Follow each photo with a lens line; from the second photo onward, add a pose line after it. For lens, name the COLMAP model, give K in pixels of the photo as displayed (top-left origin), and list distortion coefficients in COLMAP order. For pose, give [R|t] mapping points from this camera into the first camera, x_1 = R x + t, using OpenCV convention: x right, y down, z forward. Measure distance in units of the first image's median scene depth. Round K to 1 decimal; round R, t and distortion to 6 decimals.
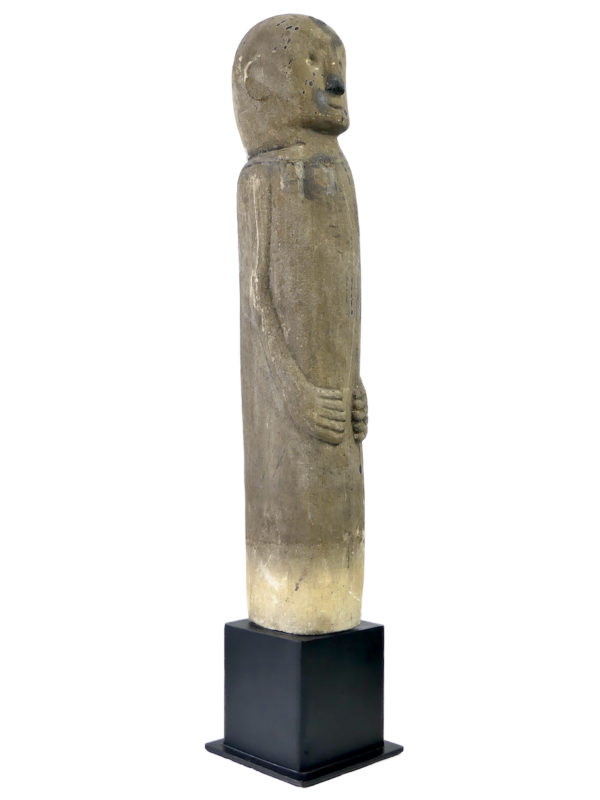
lens RADIAL K [[1054.9, 0, 309.2], [0, 1054.9, 381.3], [0, 0, 1]] dist [-0.033394, 0.000000]
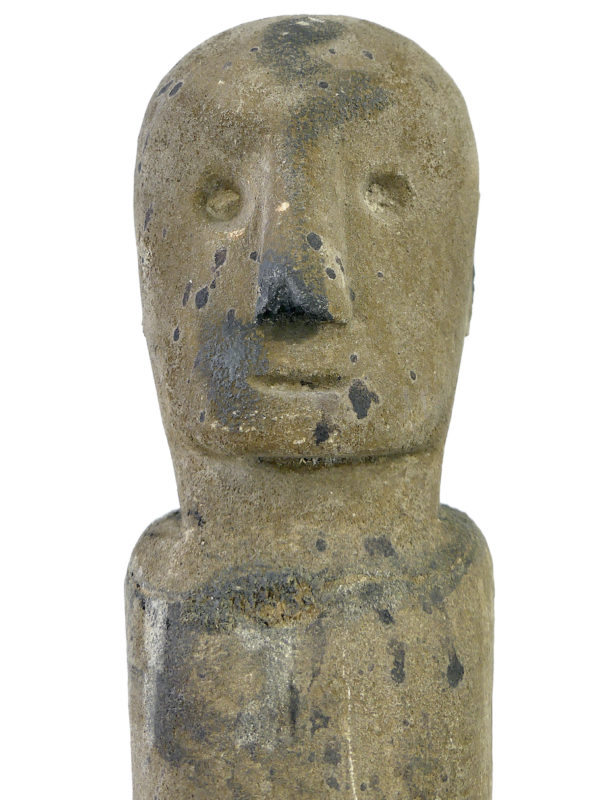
lens RADIAL K [[1054.9, 0, 316.0], [0, 1054.9, 337.2], [0, 0, 1]] dist [-0.033394, 0.000000]
pose [[0.686614, 0.019962, -0.726748, 0.205415], [-0.020447, 0.999758, 0.008144, -0.274211], [0.726734, 0.009268, 0.686856, 0.838856]]
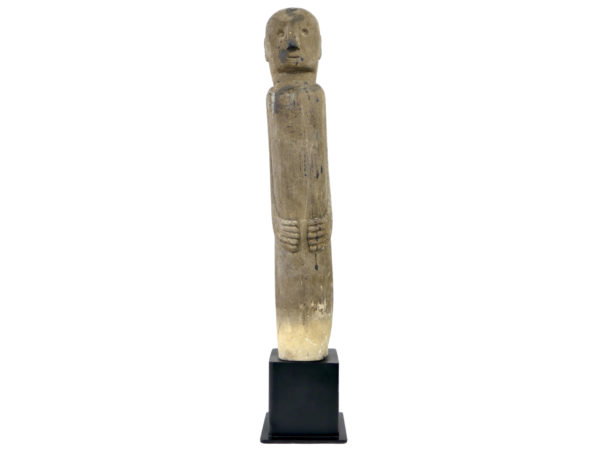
lens RADIAL K [[637.0, 0, 301.6], [0, 637.0, 221.7], [0, 0, 1]] dist [-0.038709, 0.000000]
pose [[0.702519, -0.018816, -0.711416, 0.776615], [0.016337, 0.999813, -0.010311, 0.020923], [0.711477, -0.004378, 0.702695, 0.274907]]
